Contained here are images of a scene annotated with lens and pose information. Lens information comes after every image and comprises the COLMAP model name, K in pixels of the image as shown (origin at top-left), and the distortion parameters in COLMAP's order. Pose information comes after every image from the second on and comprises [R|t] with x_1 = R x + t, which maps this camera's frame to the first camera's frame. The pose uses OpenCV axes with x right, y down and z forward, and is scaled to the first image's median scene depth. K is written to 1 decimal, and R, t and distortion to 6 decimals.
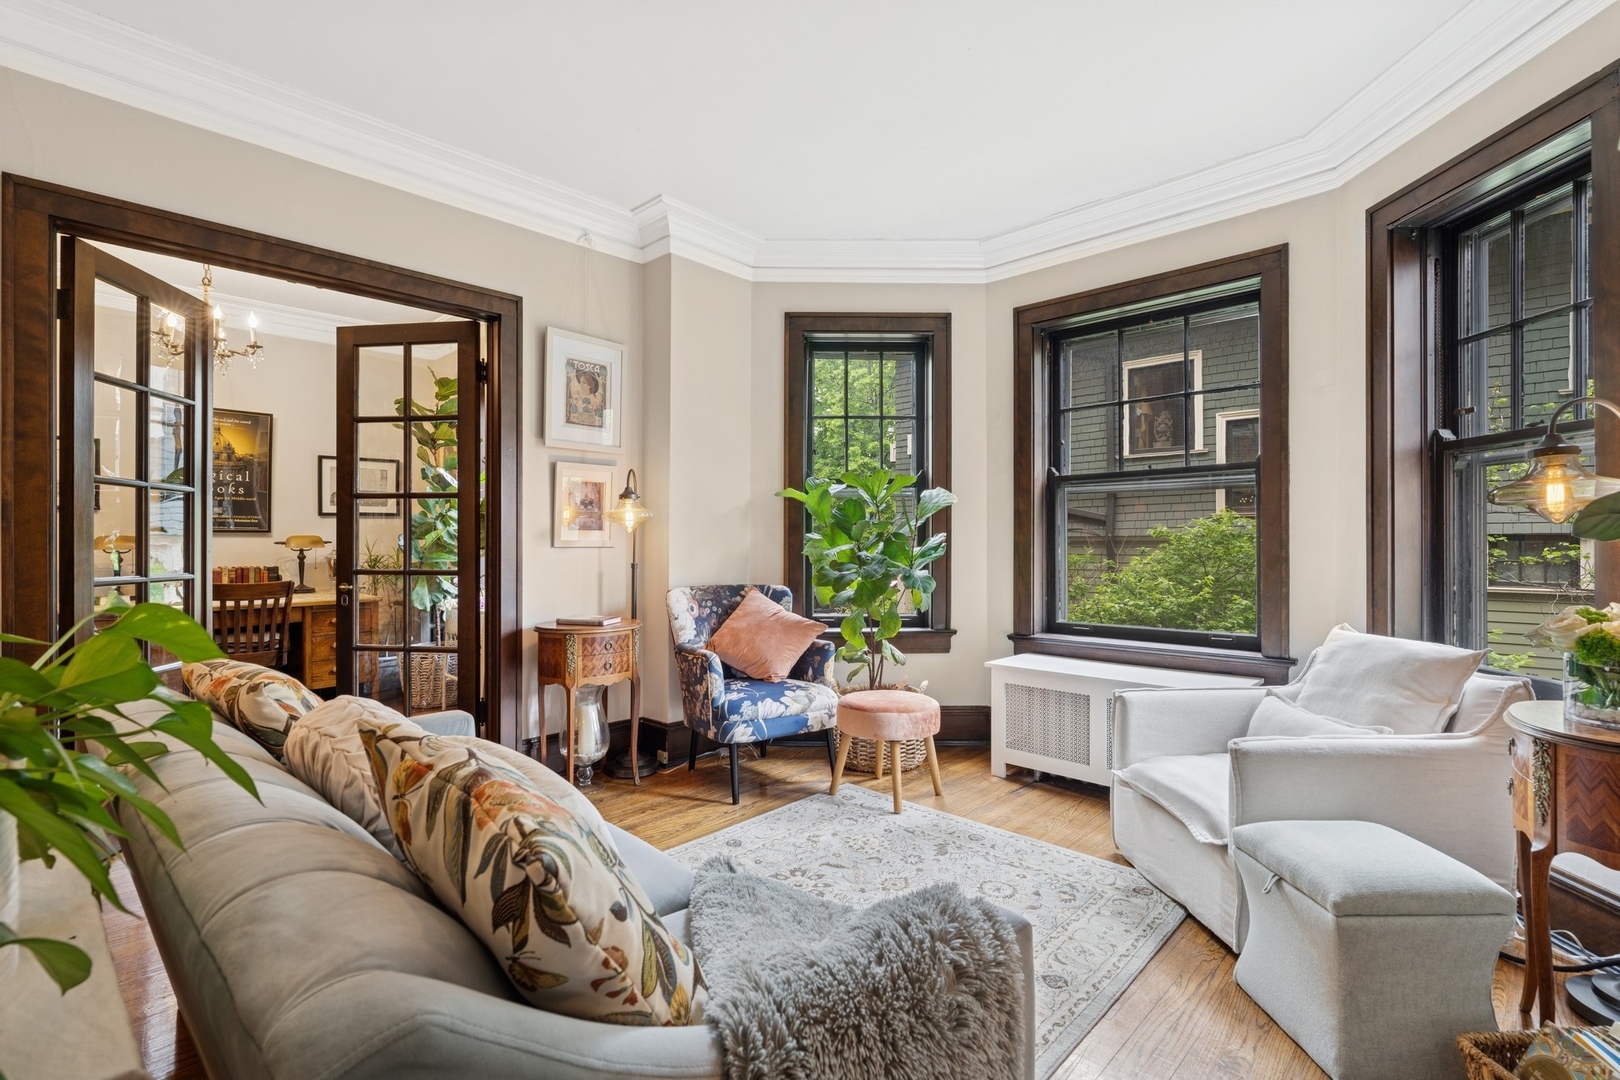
lens RADIAL K [[747.2, 0, 810.0], [0, 747.2, 540.0], [0, 0, 1]] dist [-0.007946, -0.000112]
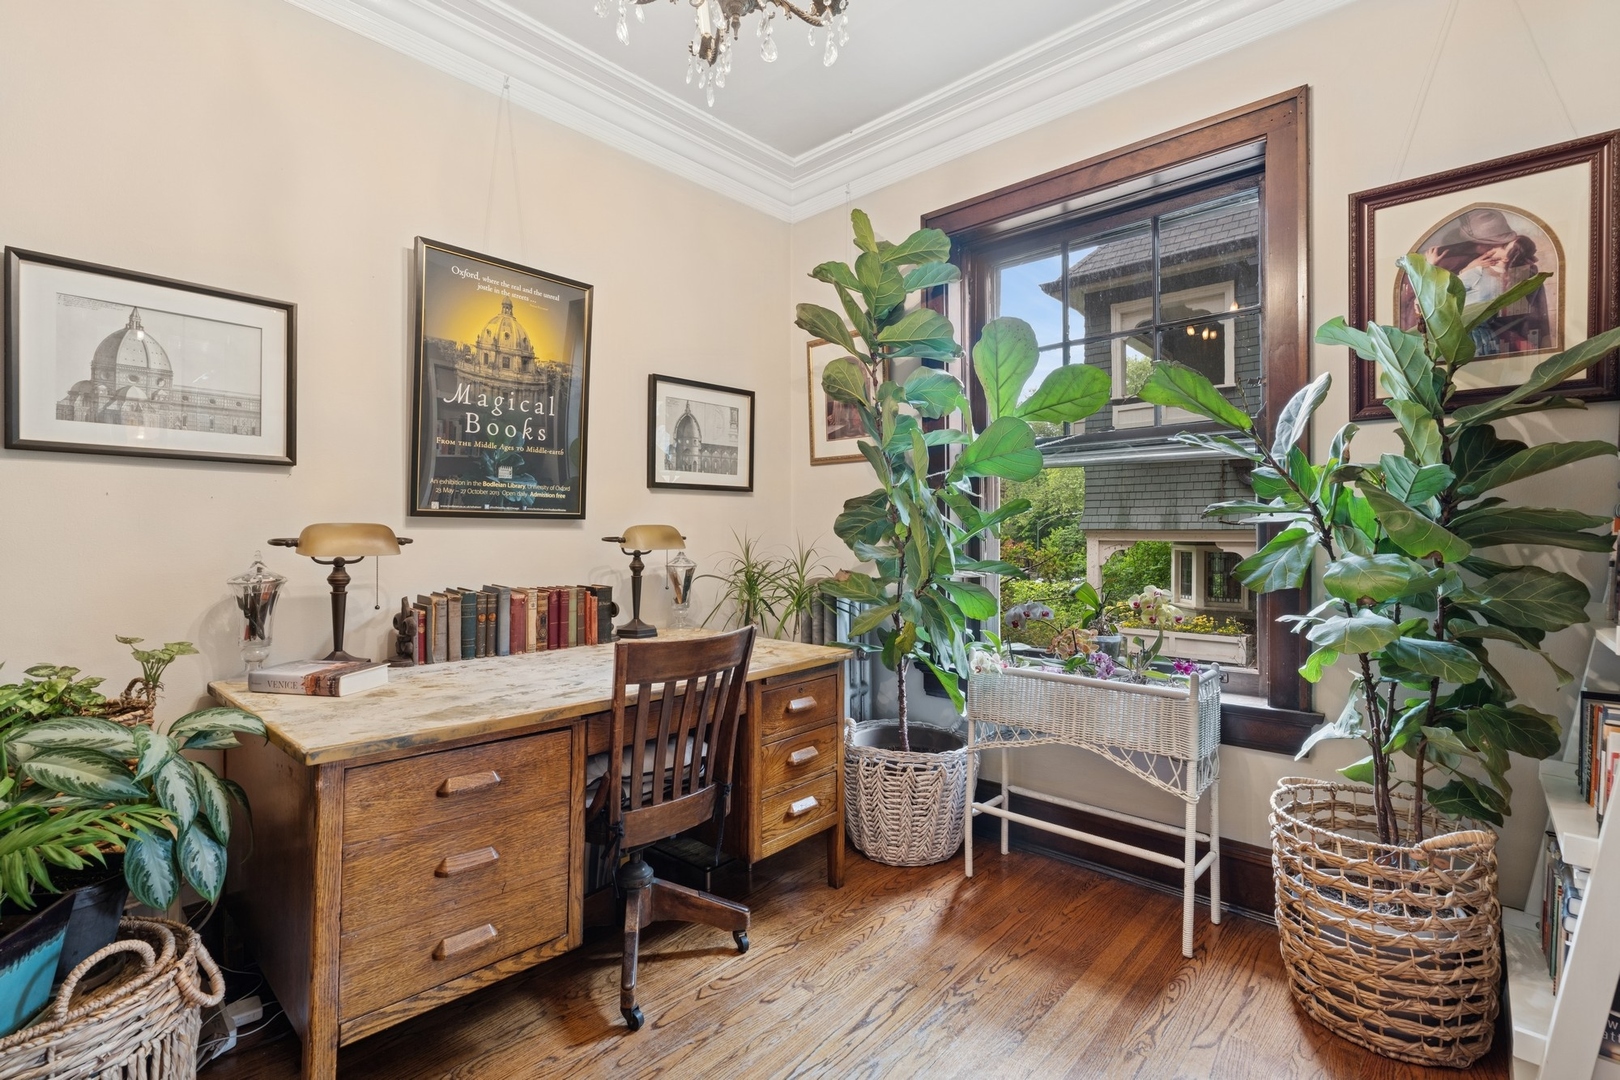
lens RADIAL K [[742.7, 0, 783.1], [0, 742.7, 538.8], [0, 0, 1]] dist [-0.002715, -0.000069]
pose [[0.999984, -0.000279, 0.005566, -0.813905], [0.000241, 0.999976, 0.006909, 0.000143], [-0.005568, -0.006908, 0.999961, 0.673280]]
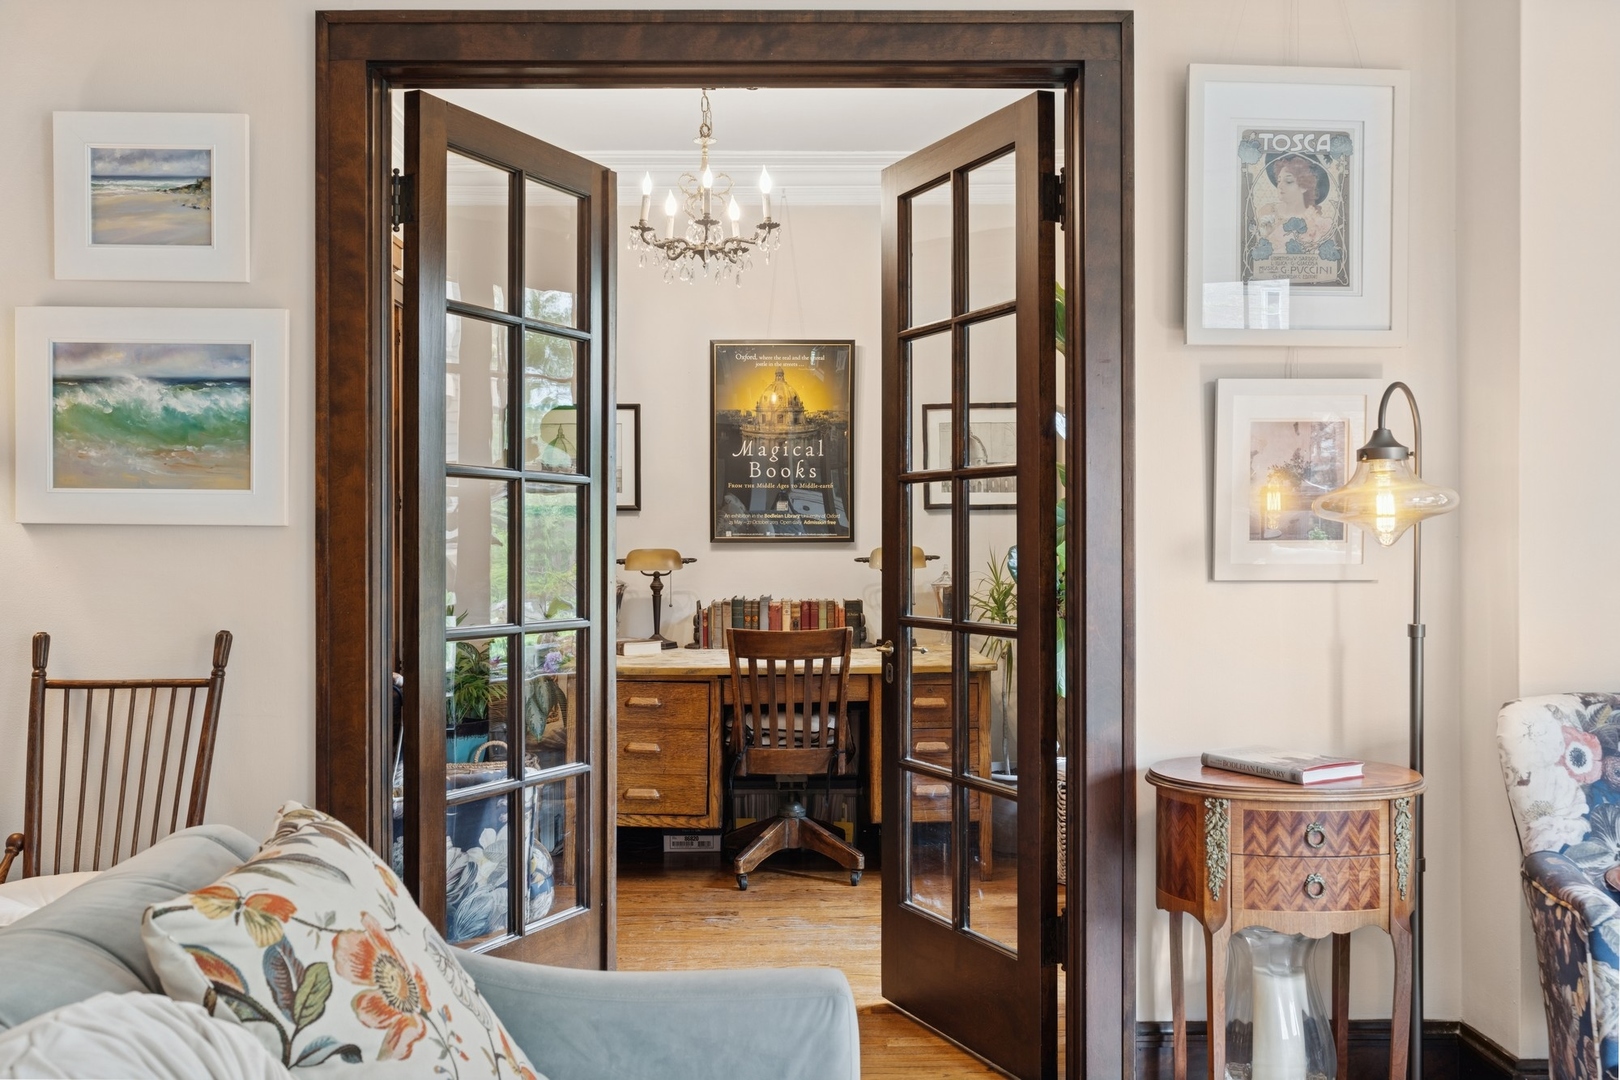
lens RADIAL K [[1414.4, 0, 810.0], [0, 1414.4, 540.0], [0, 0, 1]] dist [-0.000940, -0.000535]
pose [[0.697577, -0.004733, -0.716494, 0.071850], [0.005204, 0.999985, -0.001539, -0.013483], [0.716491, -0.002656, 0.697592, 0.267839]]
